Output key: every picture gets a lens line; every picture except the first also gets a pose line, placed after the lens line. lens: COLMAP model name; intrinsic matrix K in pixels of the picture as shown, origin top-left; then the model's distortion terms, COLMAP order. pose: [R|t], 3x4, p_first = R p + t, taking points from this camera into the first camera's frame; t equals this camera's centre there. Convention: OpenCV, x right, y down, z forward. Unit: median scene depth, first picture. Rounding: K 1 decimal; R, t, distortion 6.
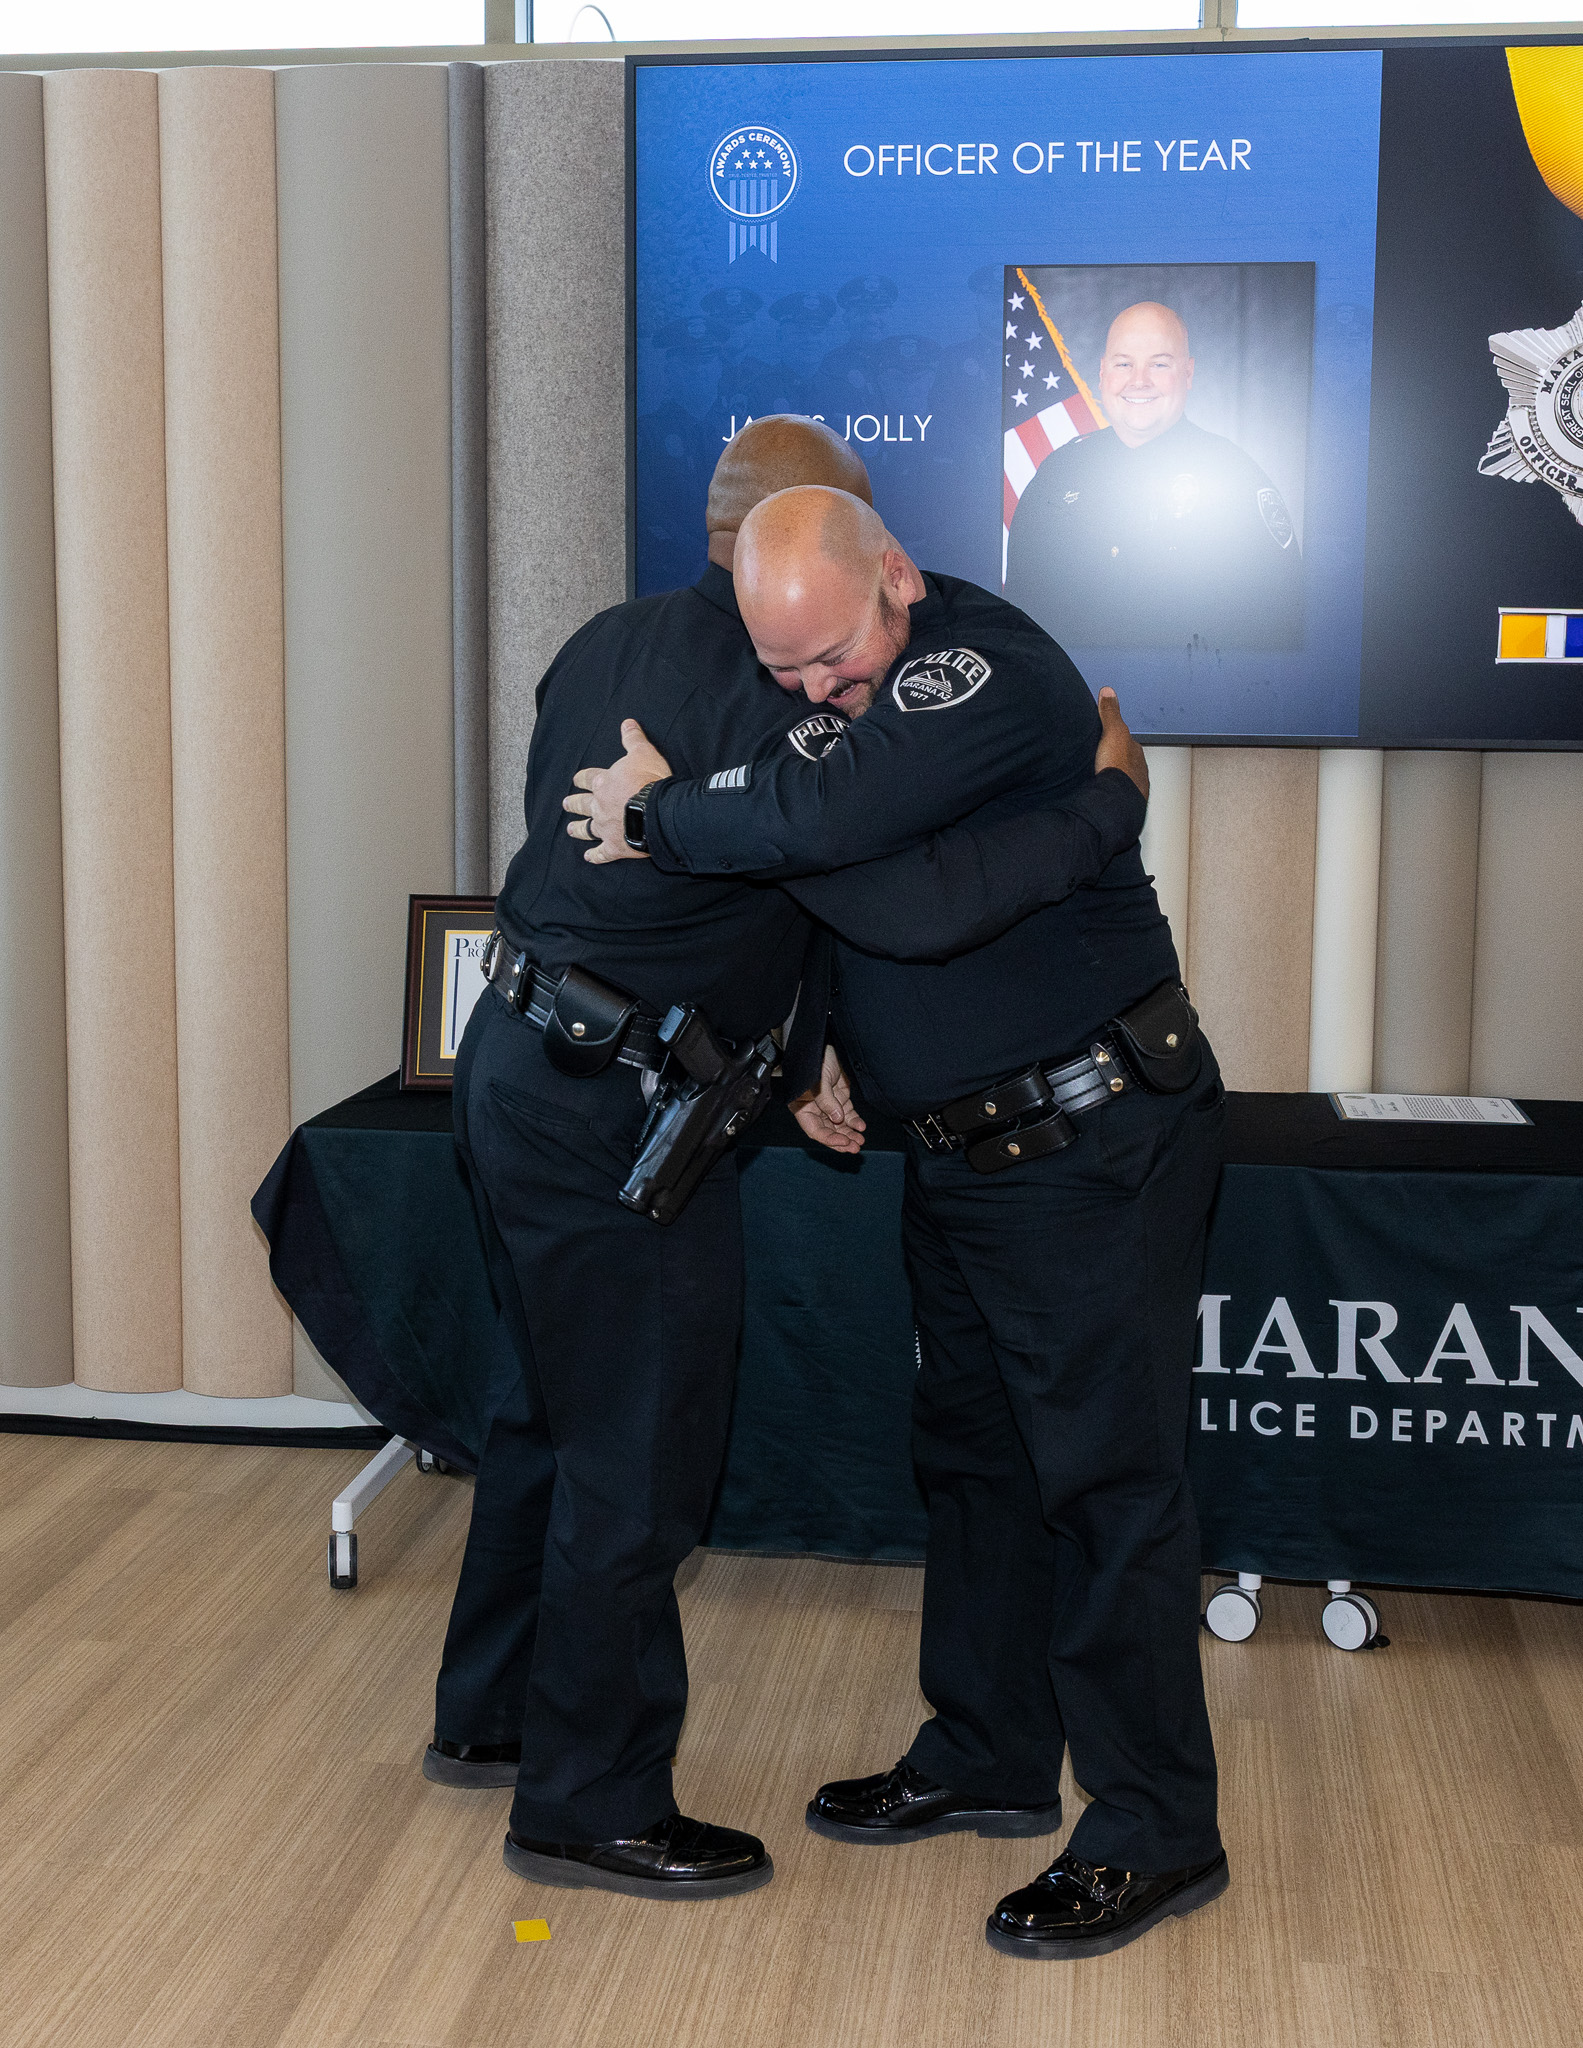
lens RADIAL K [[2741.4, 0, 780.8], [0, 2741.4, 937.6], [0, 0, 1]] dist [0.012680, 0.000000]
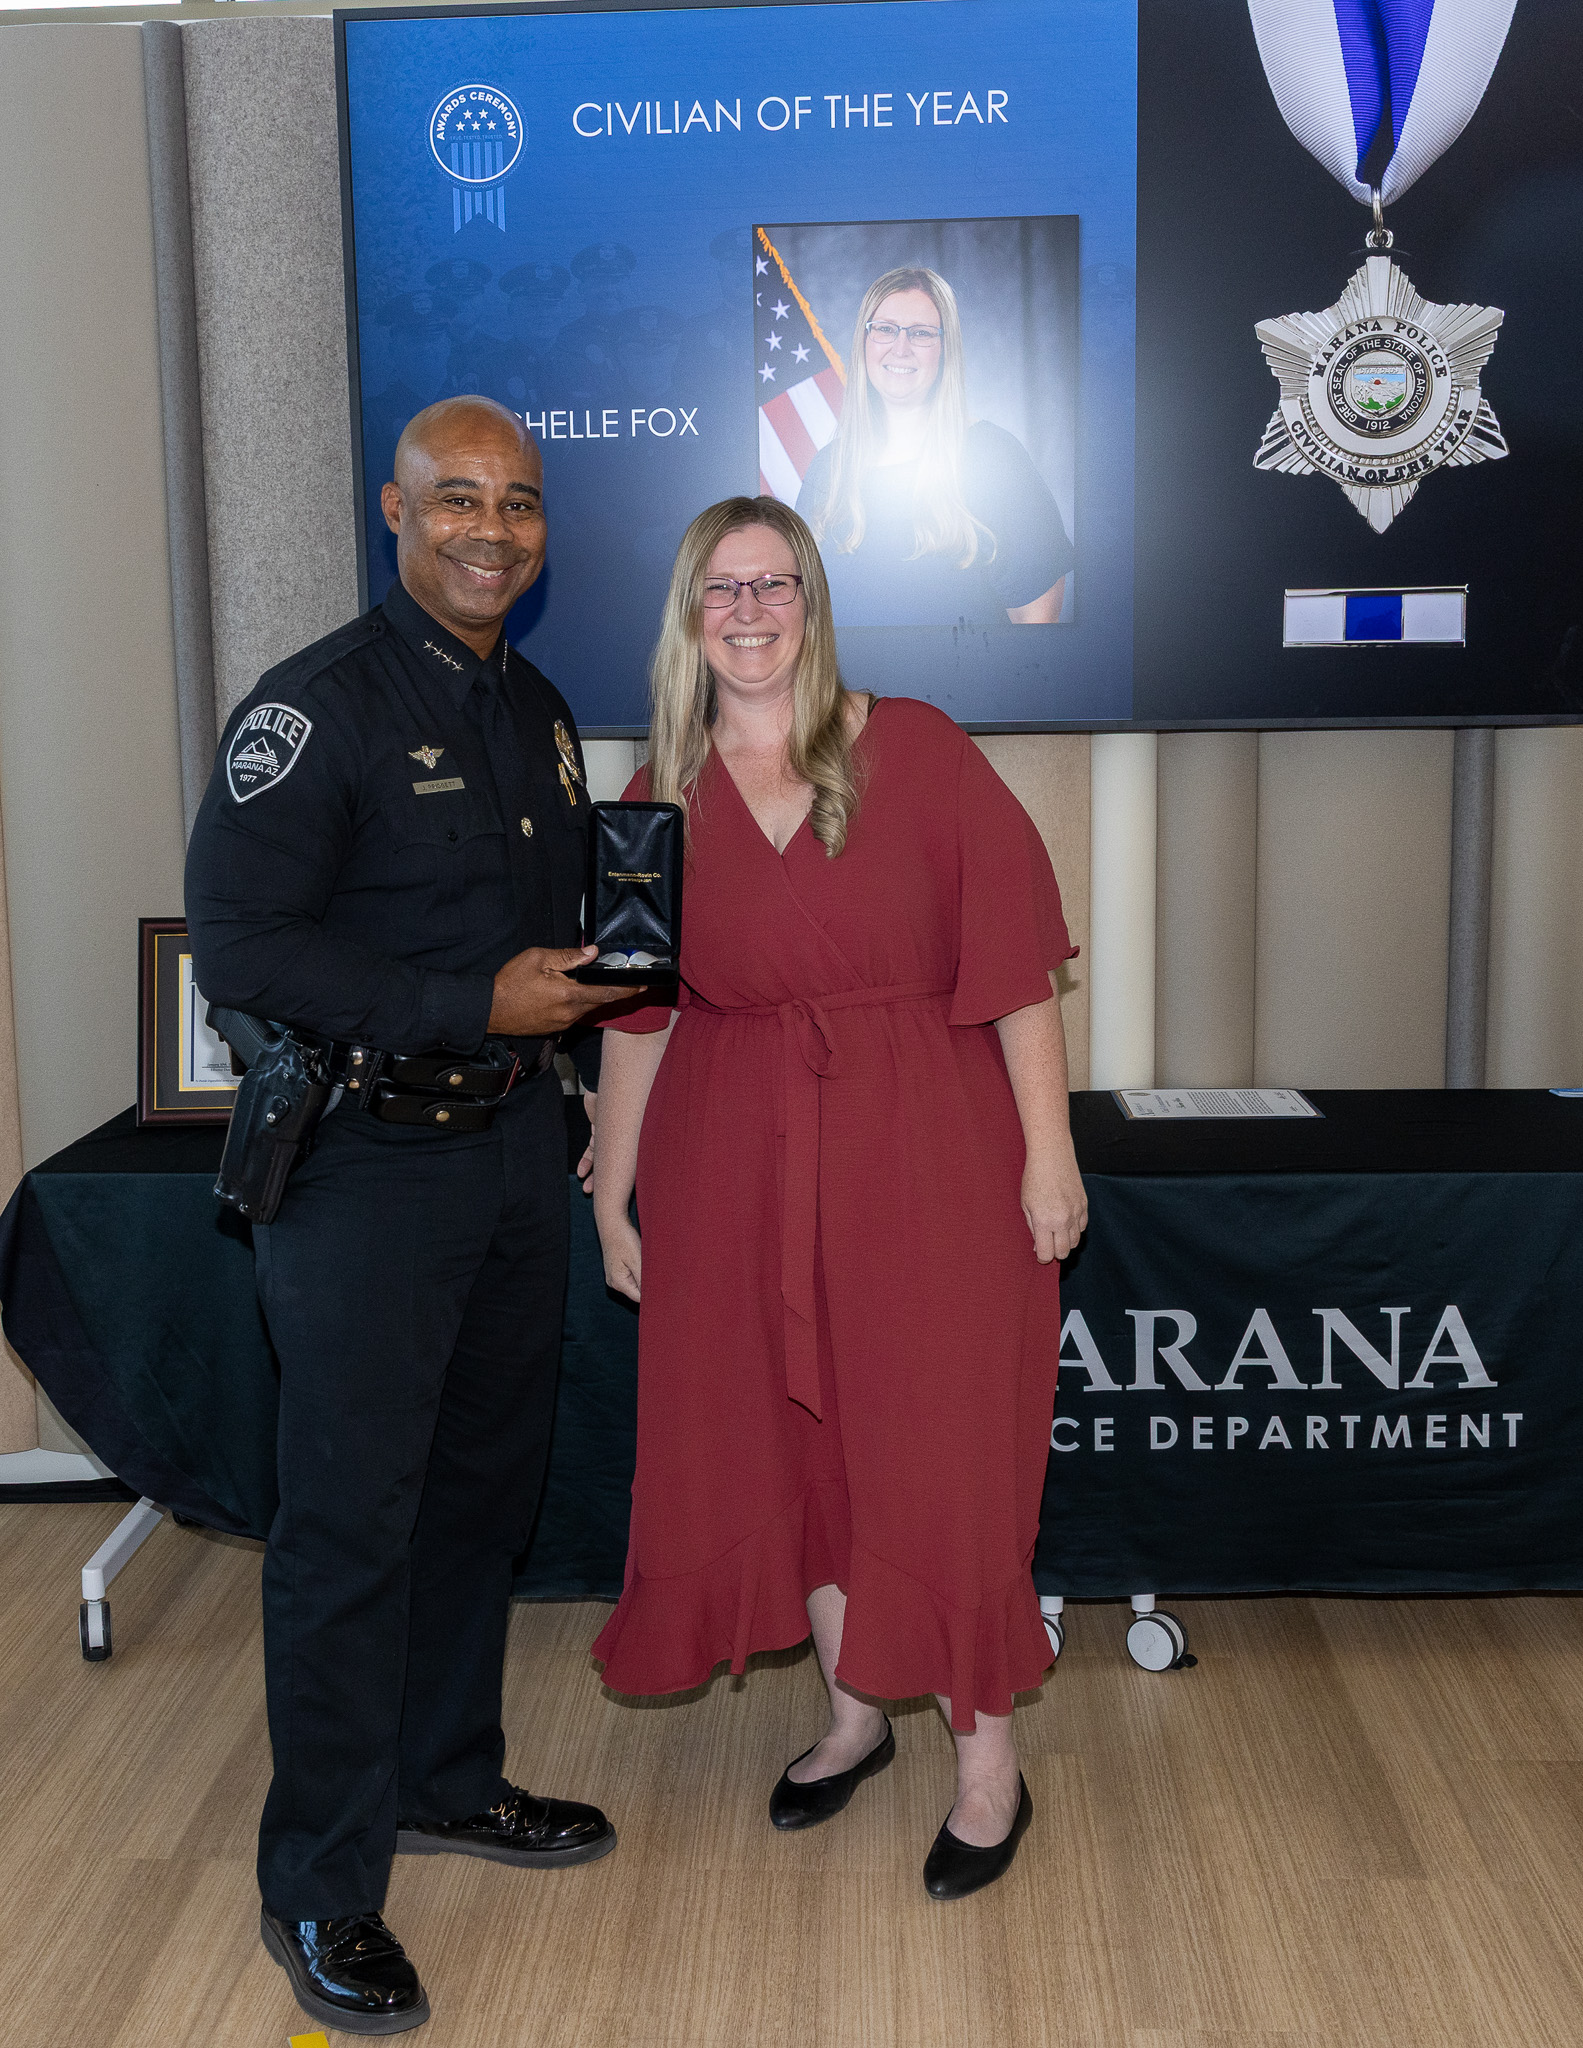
lens RADIAL K [[2689.8, 0, 721.0], [0, 2689.8, 1003.8], [0, 0, 1]] dist [0.012073, 0.000000]
pose [[0.996890, -0.038078, 0.068992, -0.001468], [0.035918, 0.998833, 0.032277, -0.009763], [-0.070141, -0.029699, 0.997095, 0.073169]]
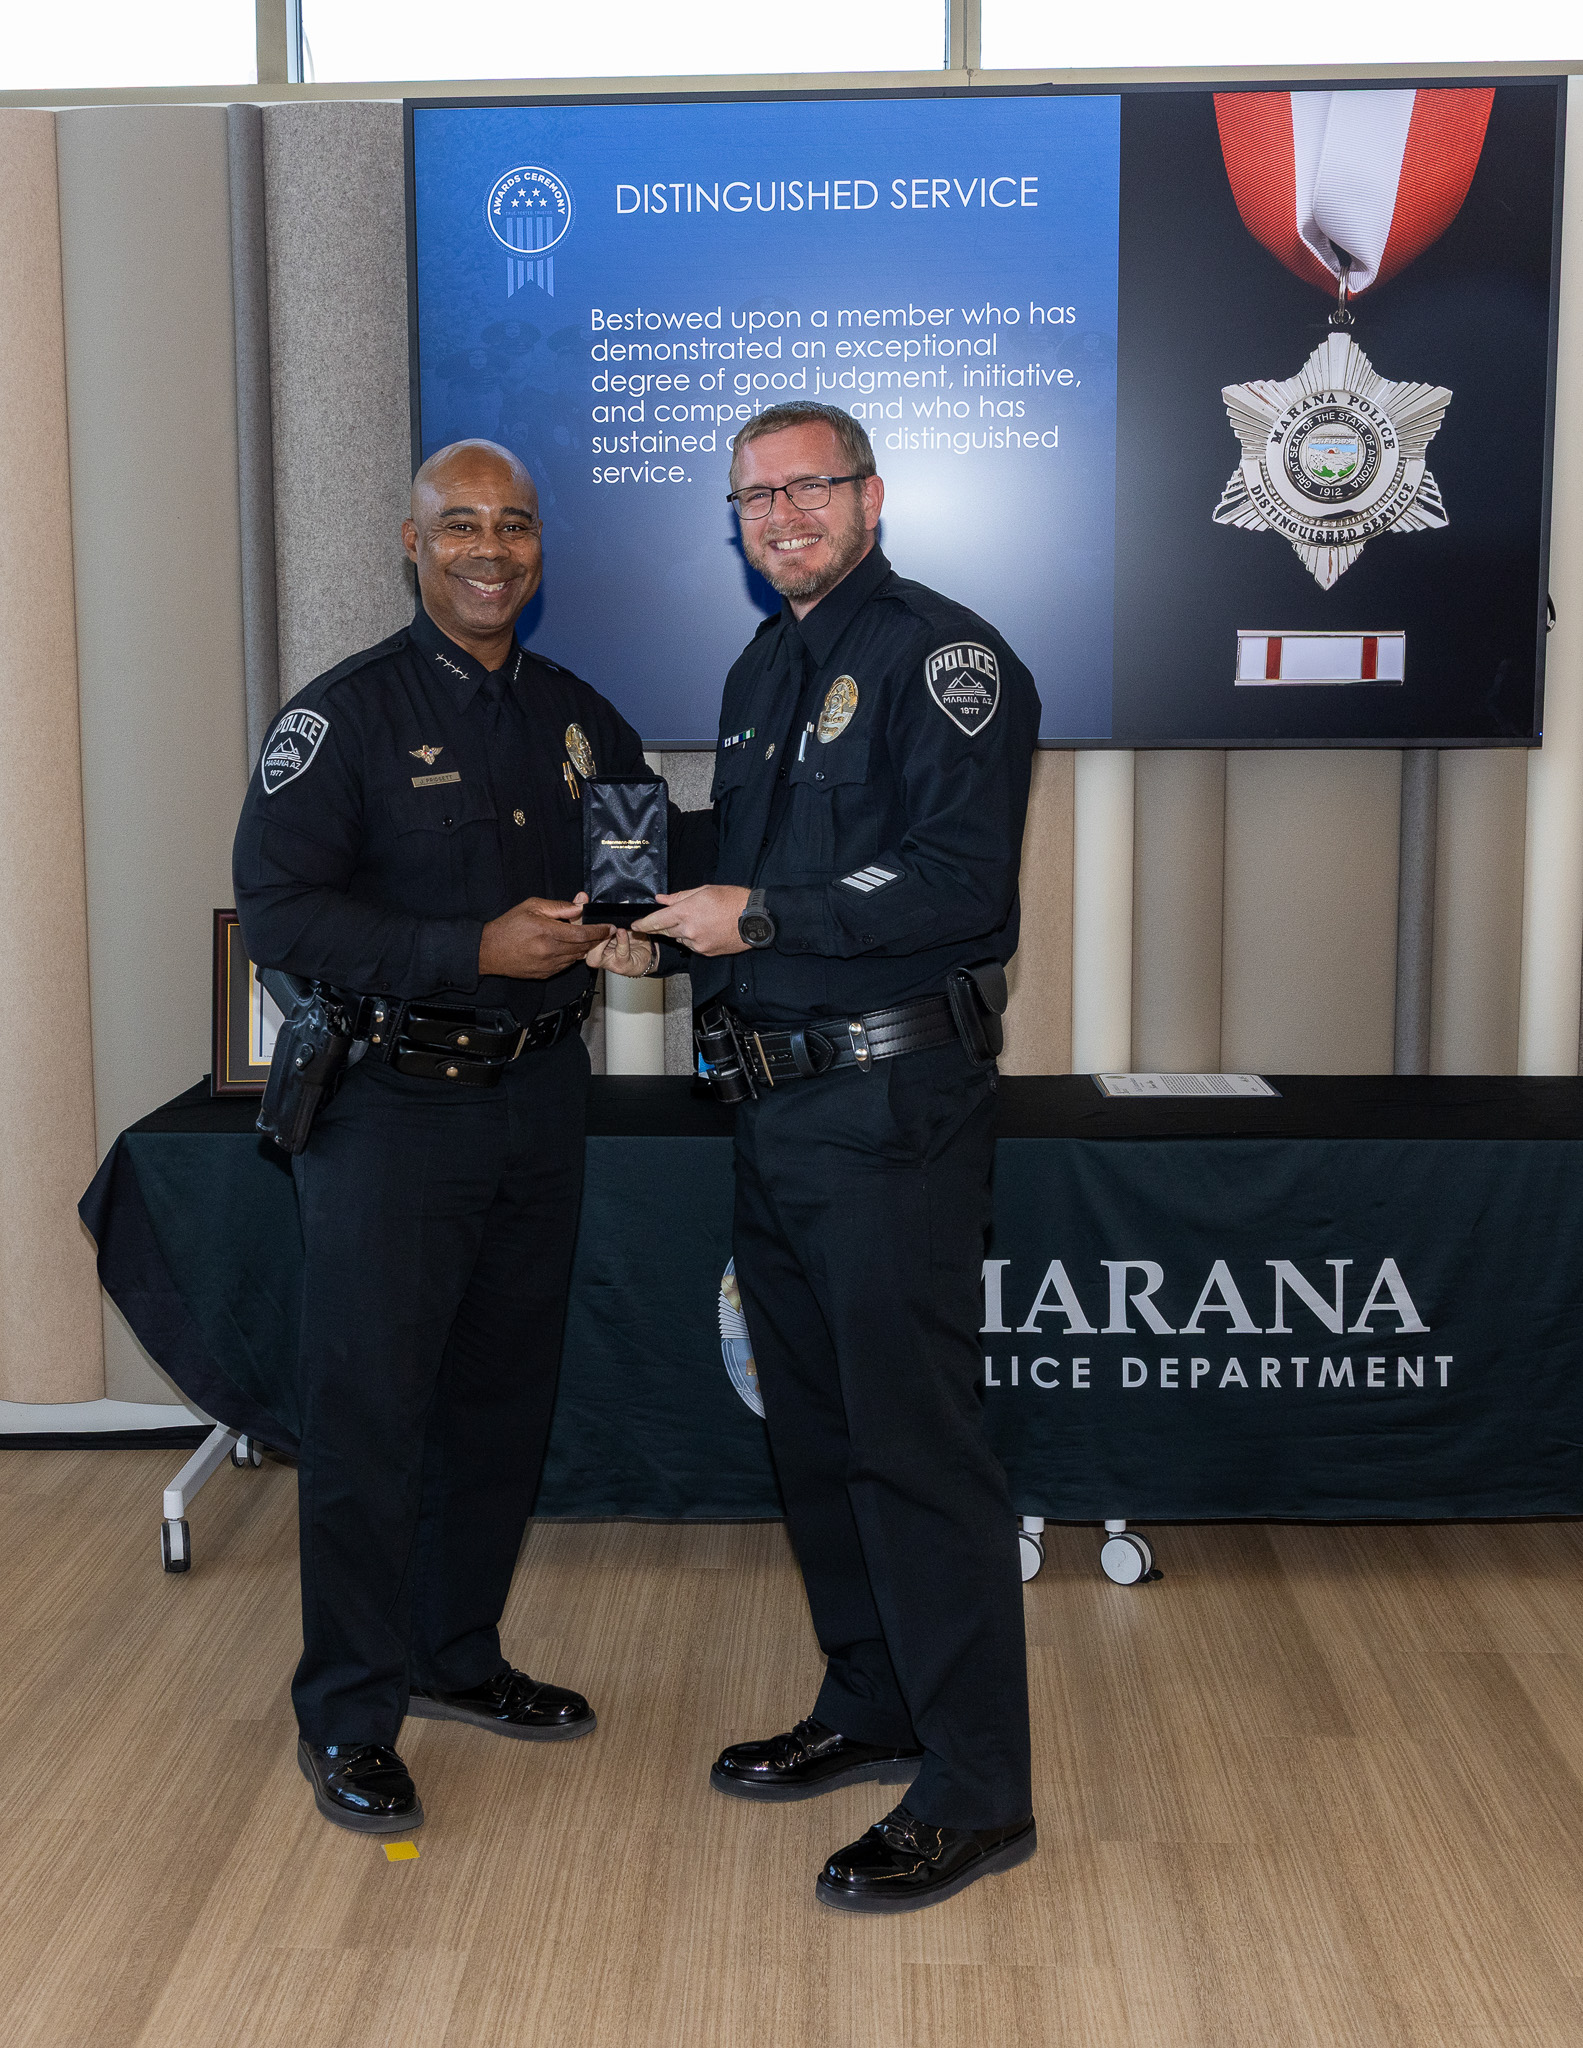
lens RADIAL K [[2833.0, 0, 720.9], [0, 2833.0, 1000.6], [0, 0, 1]] dist [0.009417, 0.000000]
pose [[0.996491, -0.027713, 0.078980, -0.032924], [0.026524, 0.999519, 0.016061, 0.007522], [-0.079387, -0.013909, 0.996747, -0.094202]]
